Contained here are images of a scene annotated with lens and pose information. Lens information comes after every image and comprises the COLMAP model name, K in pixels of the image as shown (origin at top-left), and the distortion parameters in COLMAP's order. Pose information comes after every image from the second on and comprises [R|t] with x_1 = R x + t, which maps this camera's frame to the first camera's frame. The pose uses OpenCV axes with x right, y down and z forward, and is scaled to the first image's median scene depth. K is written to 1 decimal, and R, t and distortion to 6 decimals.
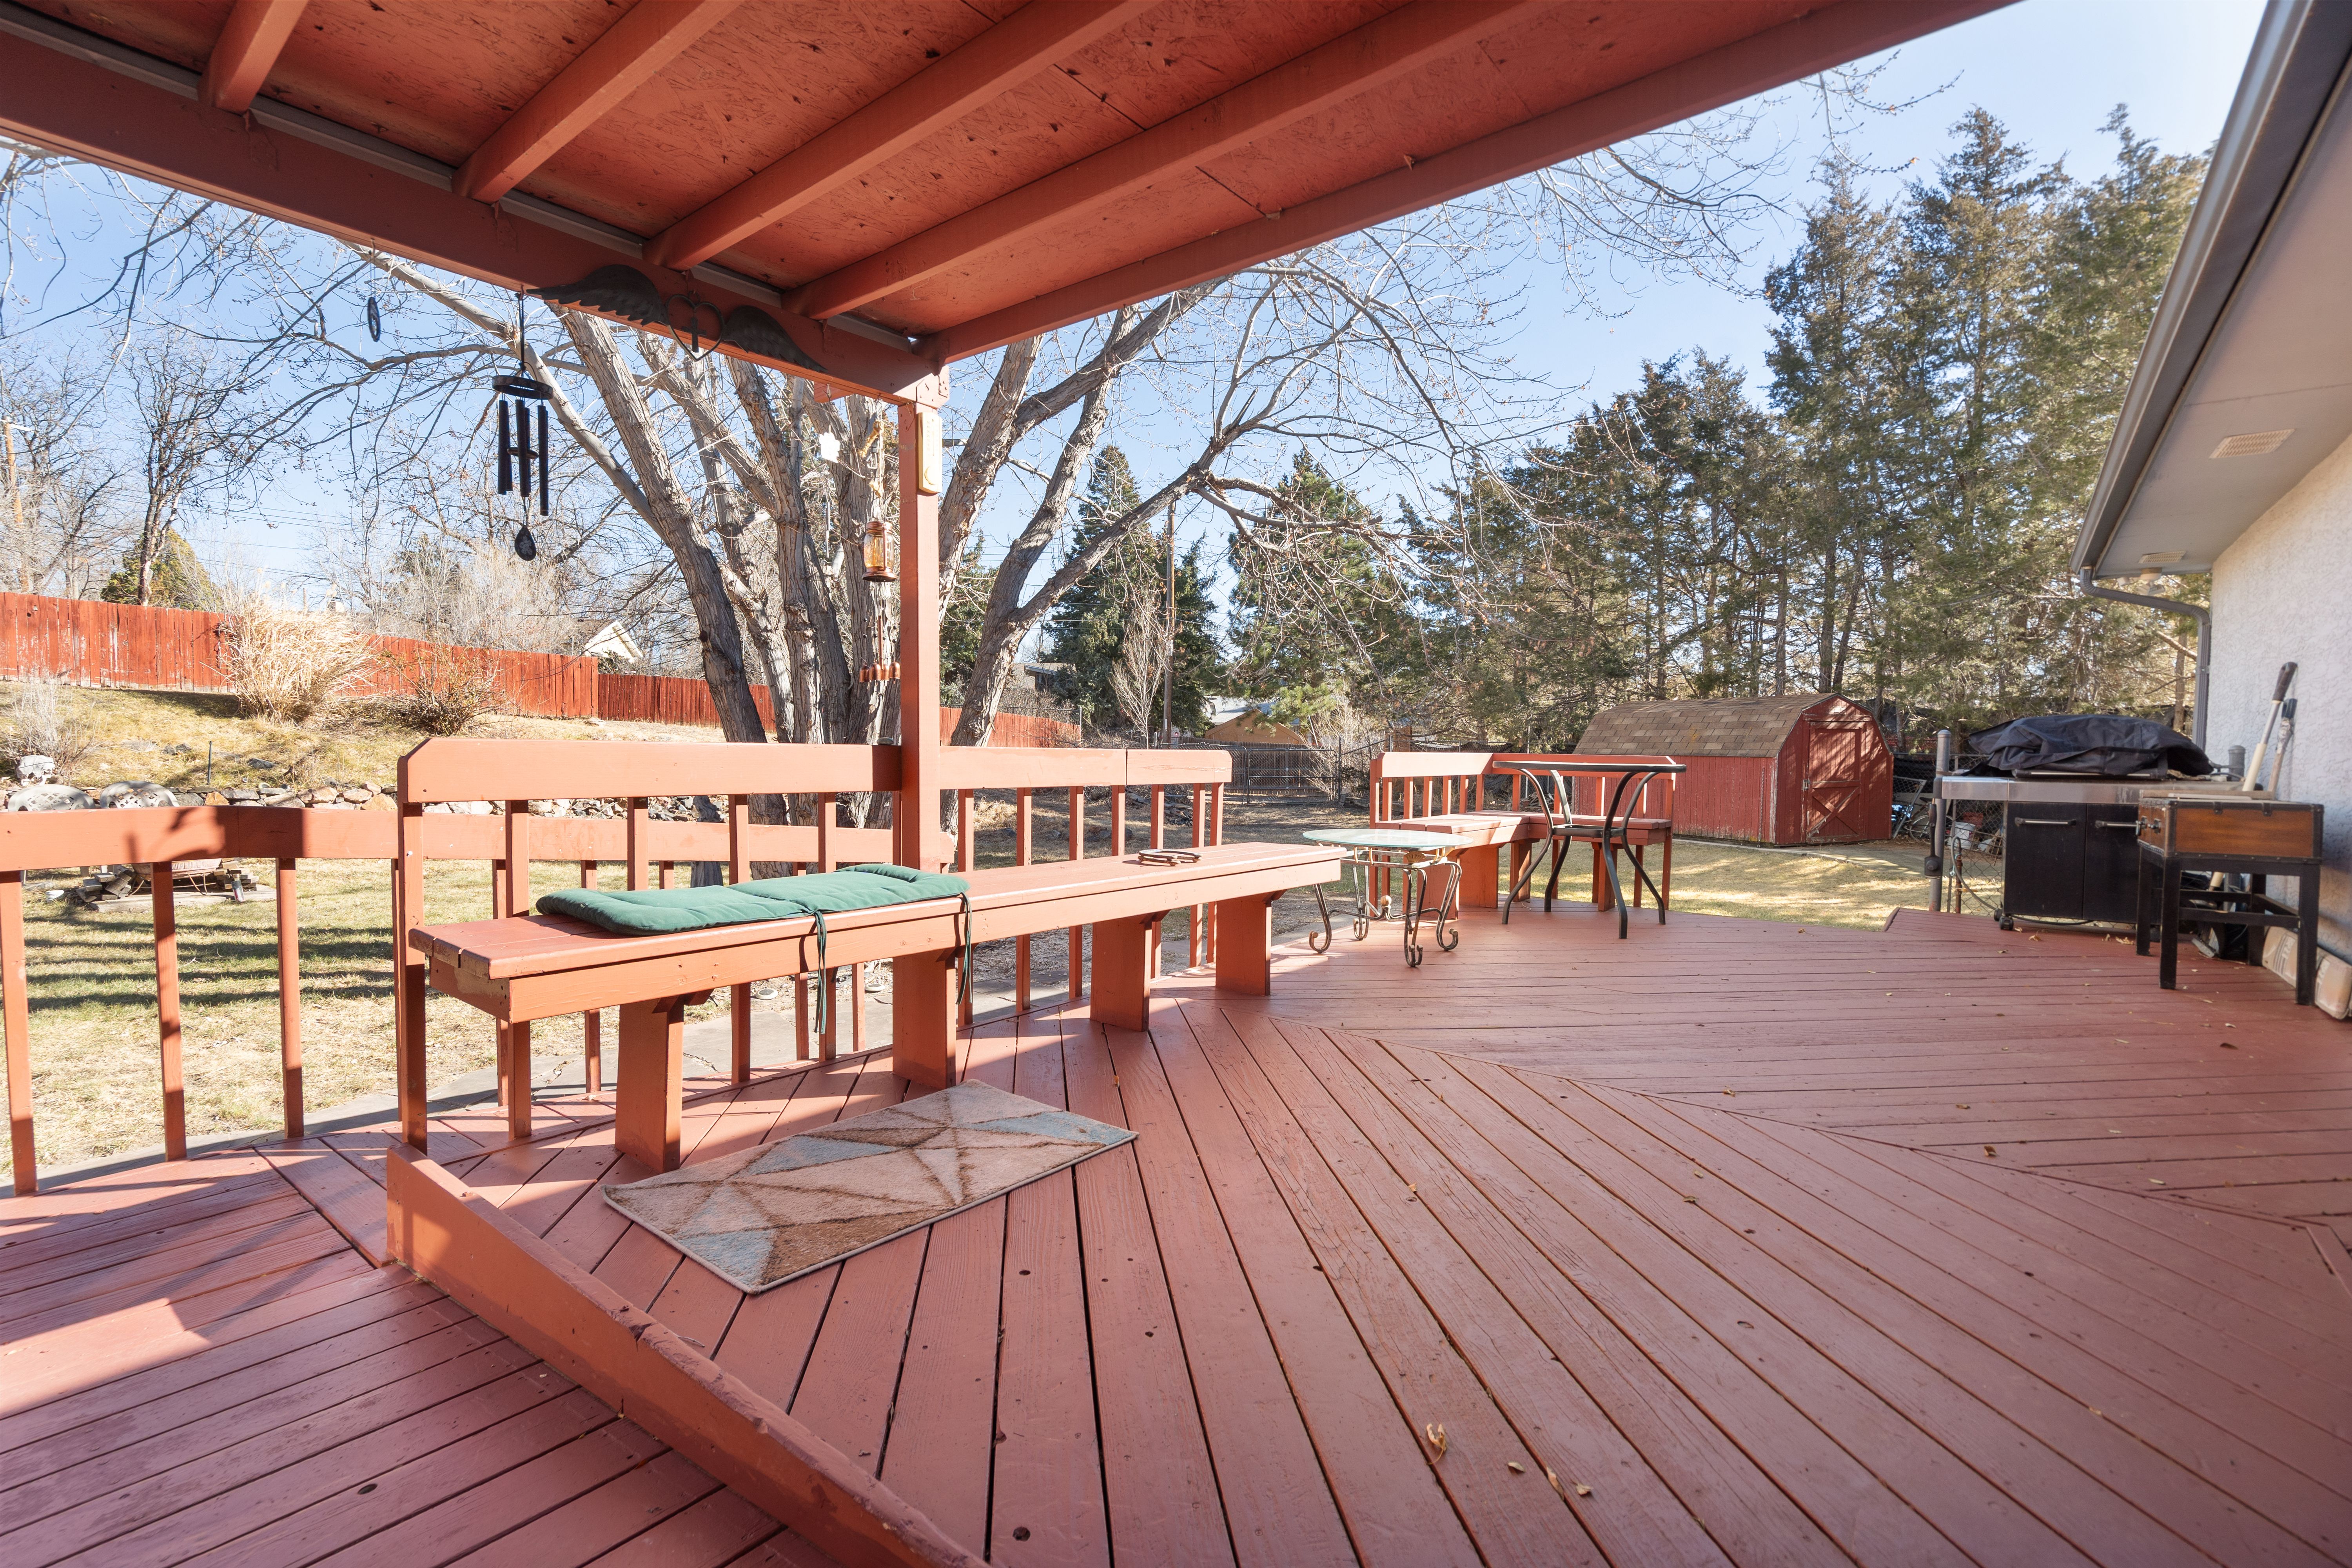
lens RADIAL K [[1088.0, 0, 1163.8], [0, 1088.0, 776.8], [0, 0, 1]] dist [-0.004072, 0.001137]
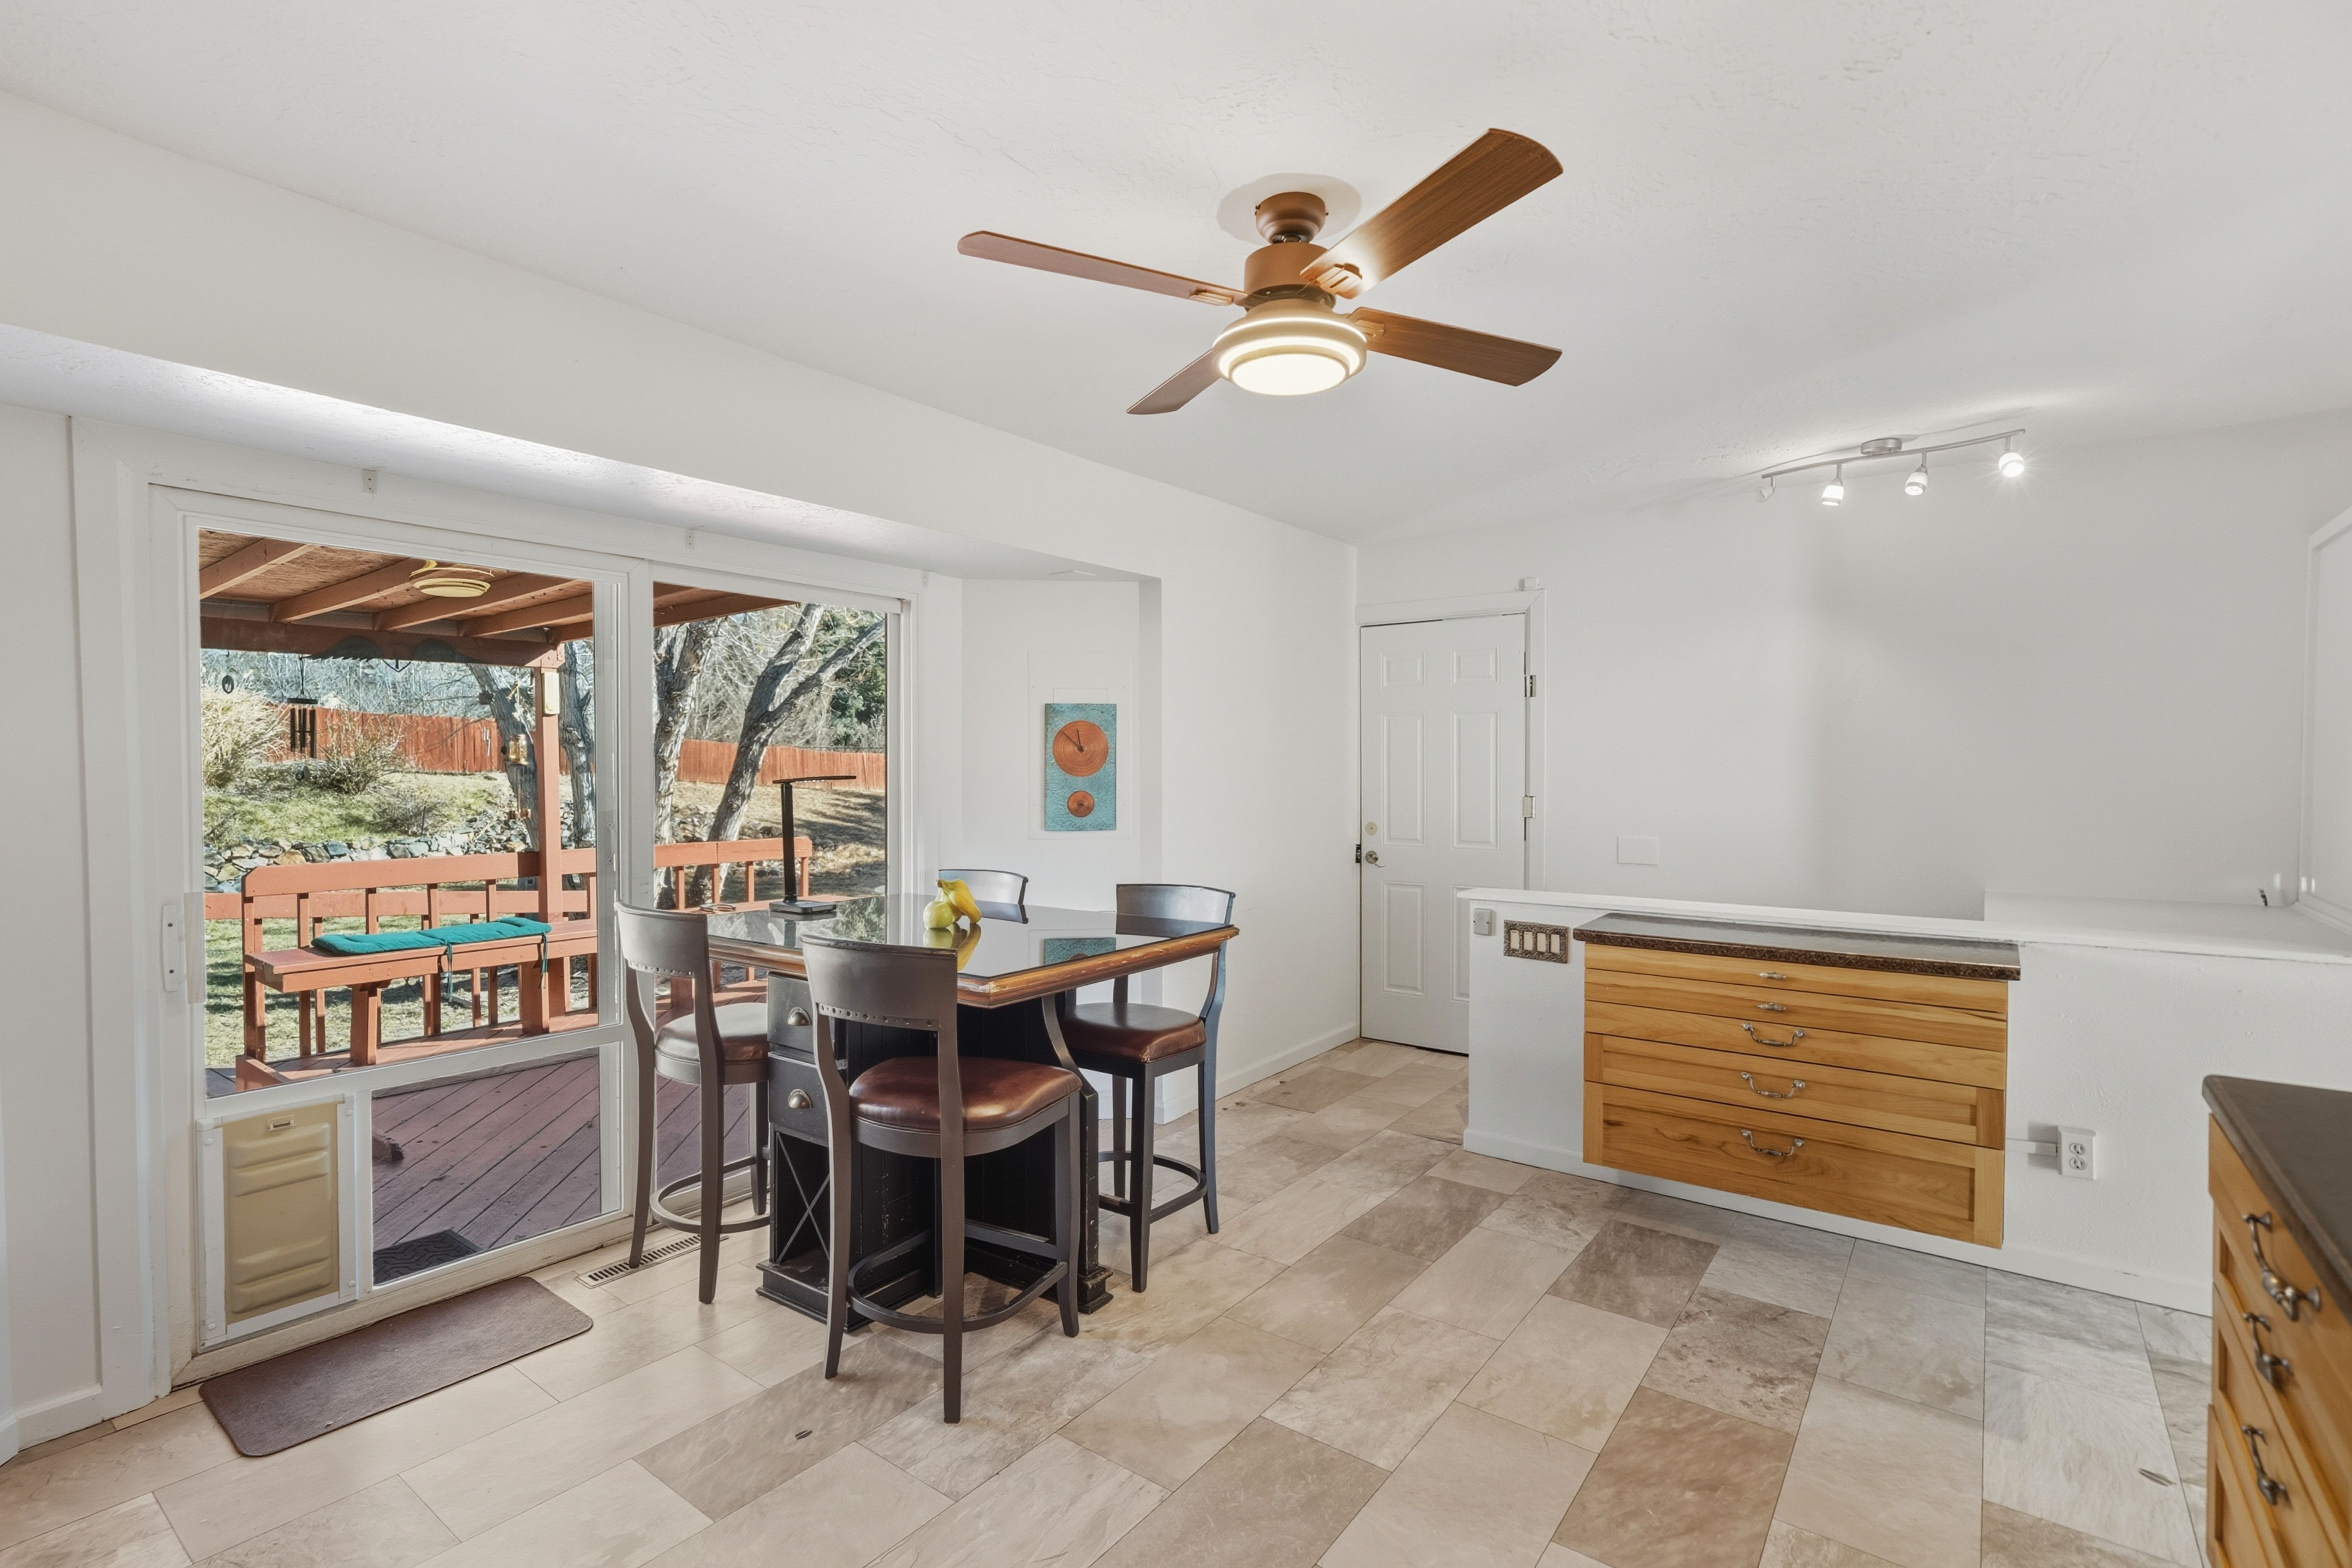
lens RADIAL K [[1087.9, 0, 1163.8], [0, 1087.9, 776.8], [0, 0, 1]] dist [-0.004072, 0.001137]
pose [[0.999228, -0.014476, 0.036516, 0.373335], [0.015199, 0.999693, -0.019588, -0.051237], [-0.036221, 0.020128, 0.999141, -0.435077]]
